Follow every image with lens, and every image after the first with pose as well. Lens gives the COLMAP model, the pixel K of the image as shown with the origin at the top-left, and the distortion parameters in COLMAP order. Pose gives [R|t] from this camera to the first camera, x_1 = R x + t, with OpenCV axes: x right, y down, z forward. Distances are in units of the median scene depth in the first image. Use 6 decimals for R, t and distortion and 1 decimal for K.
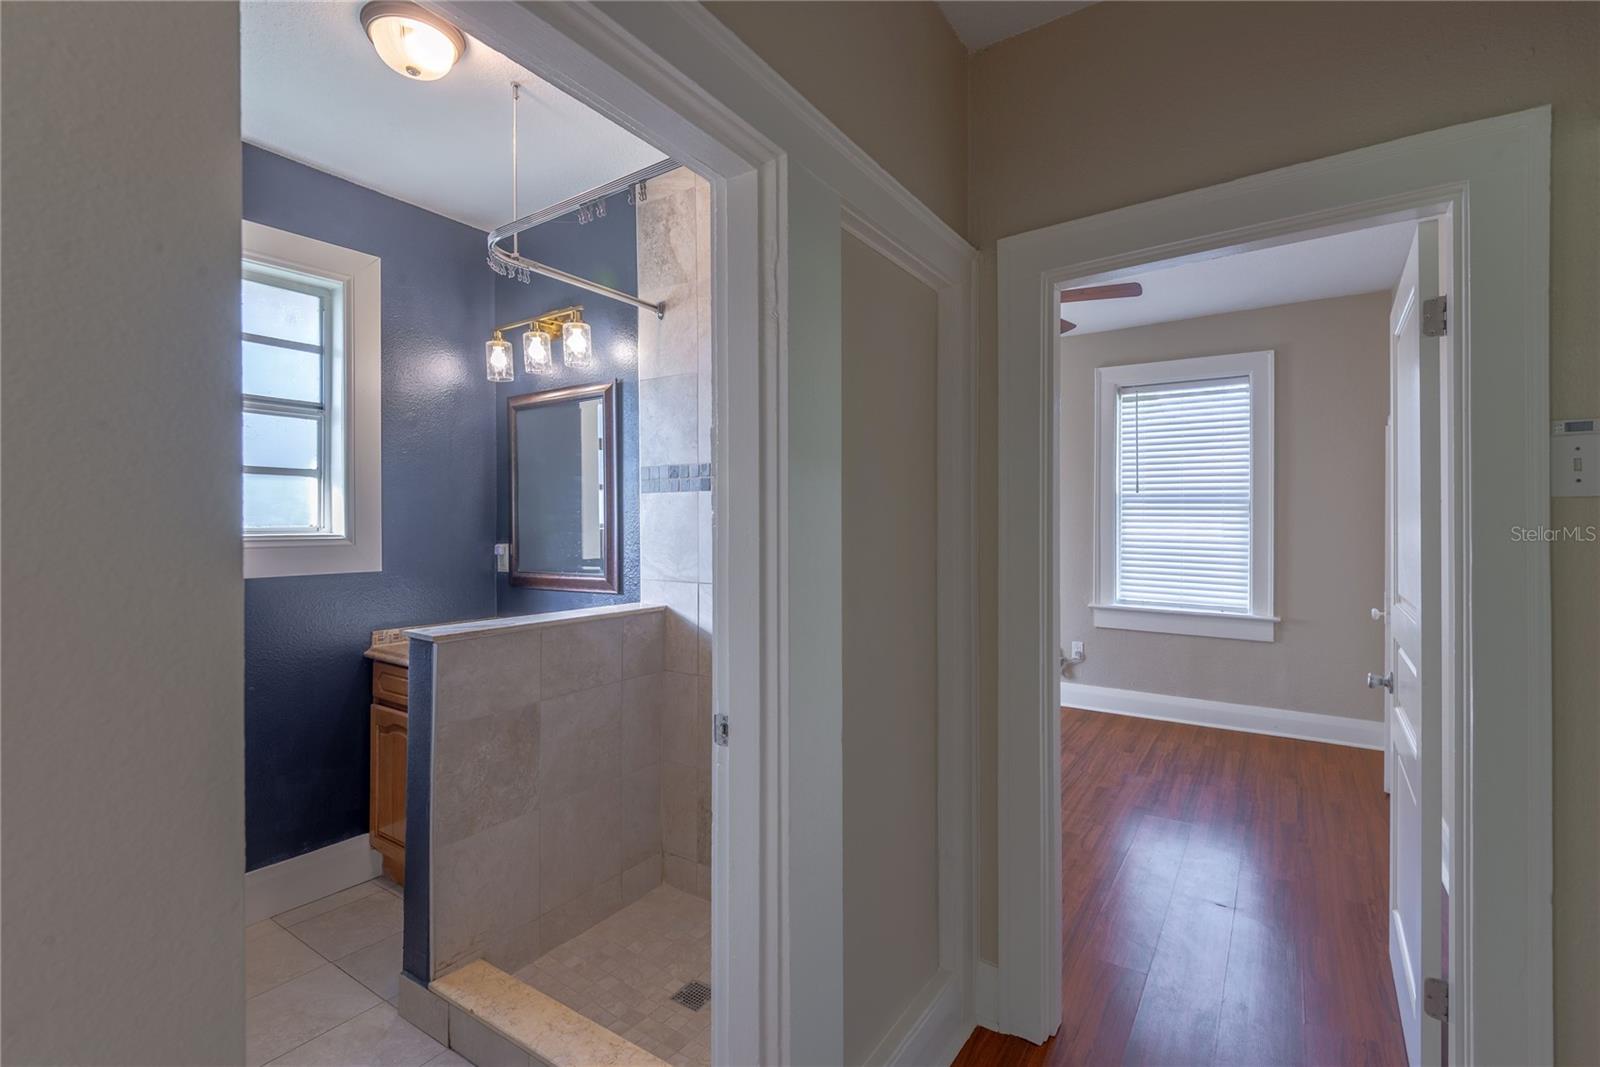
lens RADIAL K [[725.2, 0, 794.0], [0, 725.2, 512.4], [0, 0, 1]] dist [0.033920, -0.013573]
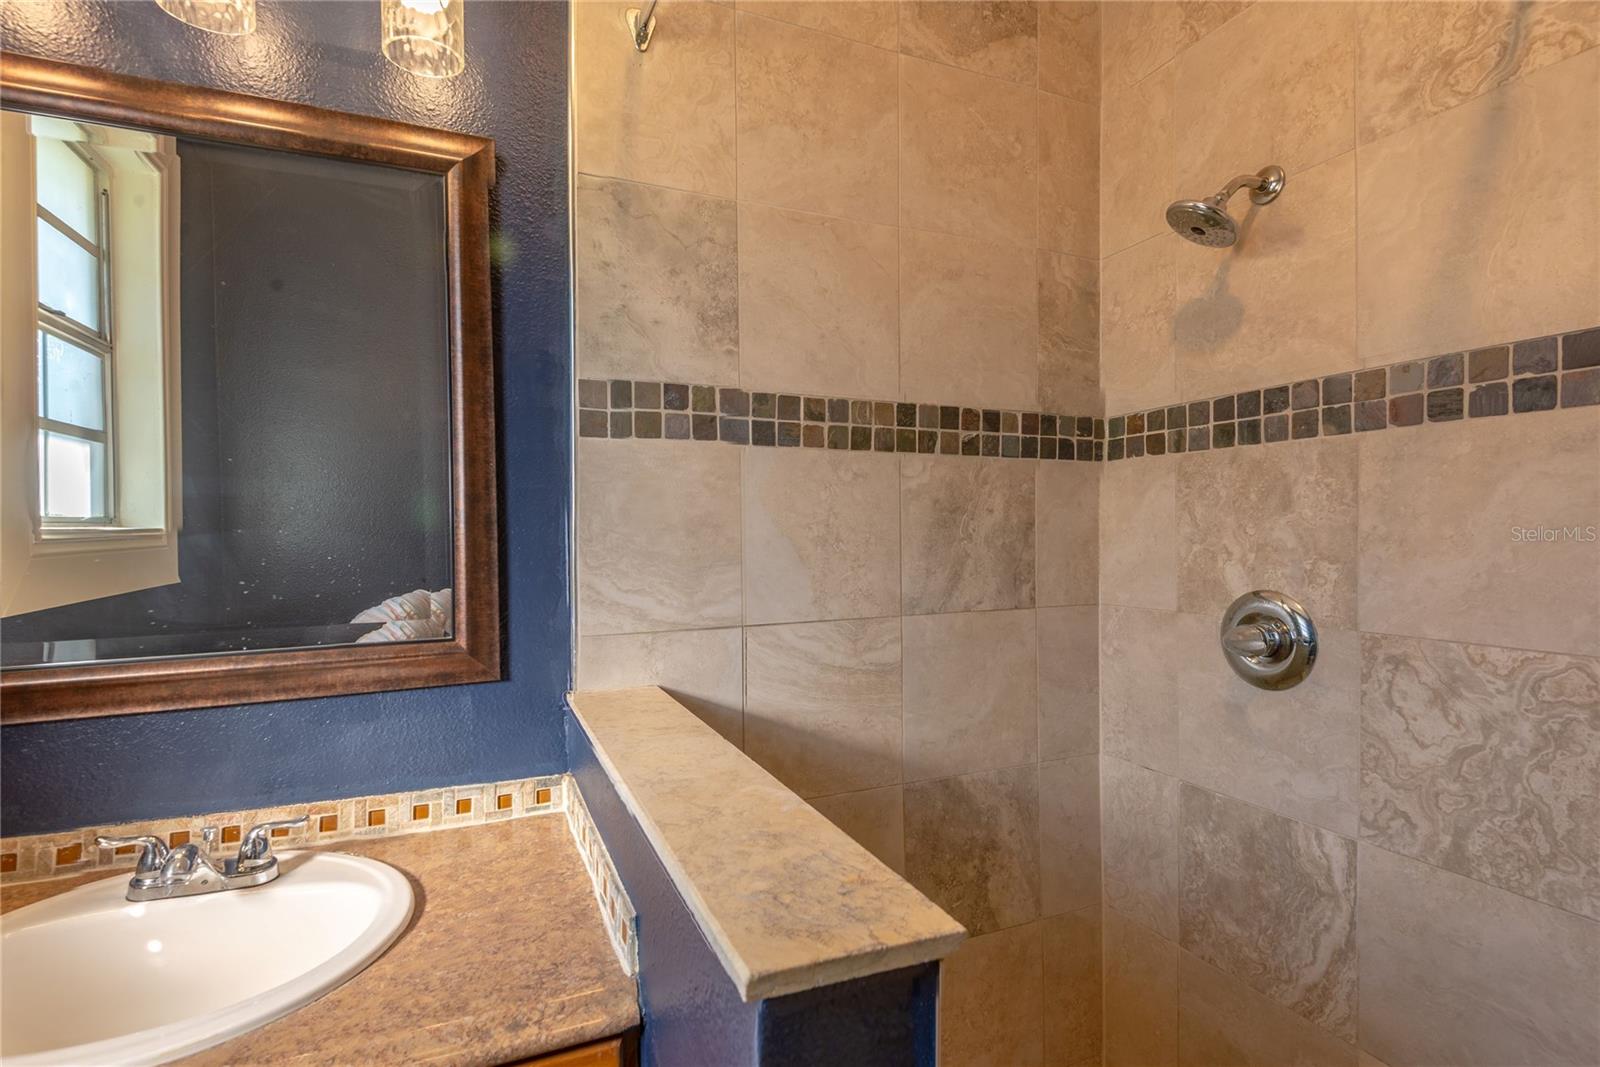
lens RADIAL K [[725.2, 0, 921.1], [0, 725.2, 537.2], [0, 0, 1]] dist [0.033920, -0.013573]
pose [[0.538721, -0.009627, 0.842429, -0.460100], [-0.006916, 0.999850, 0.015849, 0.025241], [-0.842456, -0.014364, 0.538574, 0.590365]]
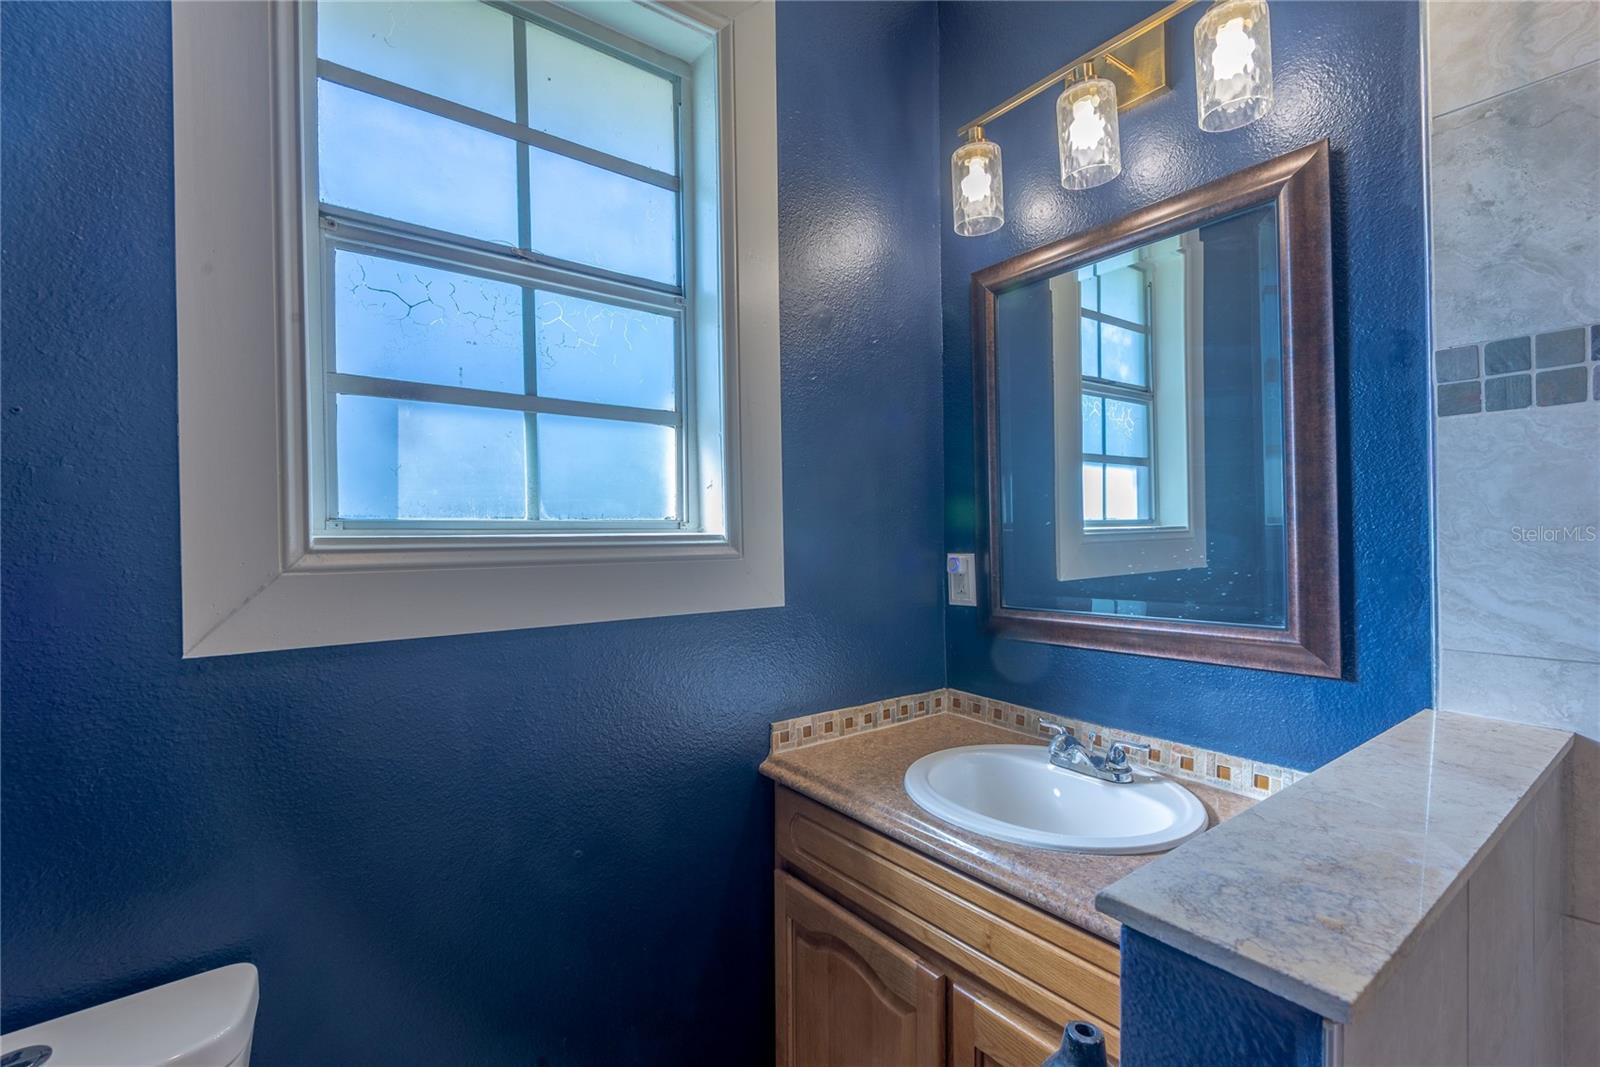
lens RADIAL K [[725.2, 0, 791.5], [0, 725.2, 526.9], [0, 0, 1]] dist [0.033920, -0.013573]
pose [[0.946360, -0.013327, -0.322839, -0.405085], [0.014769, 0.999889, 0.002018, 0.024248], [0.322776, -0.006678, 0.946452, 0.536214]]
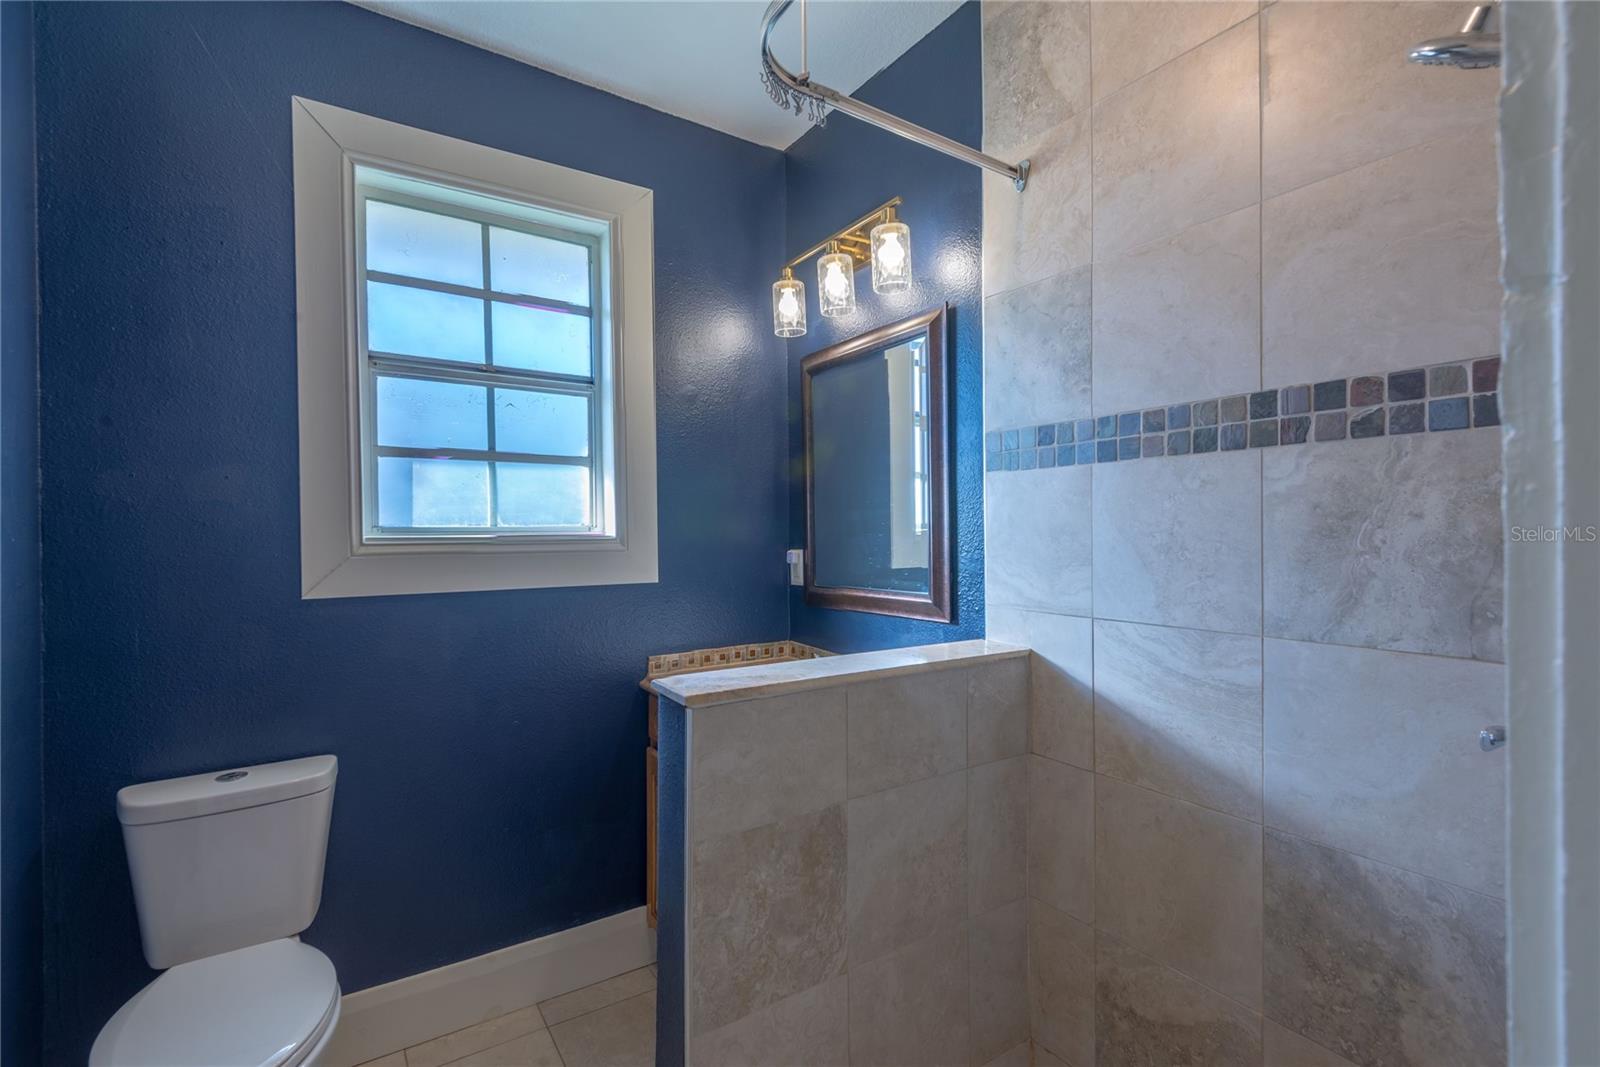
lens RADIAL K [[725.2, 0, 794.3], [0, 725.2, 529.3], [0, 0, 1]] dist [0.033920, -0.013573]
pose [[0.922904, -0.001936, -0.385024, -0.119962], [0.008959, 0.999825, 0.016448, 0.011265], [0.384925, -0.018630, 0.922760, 0.332401]]
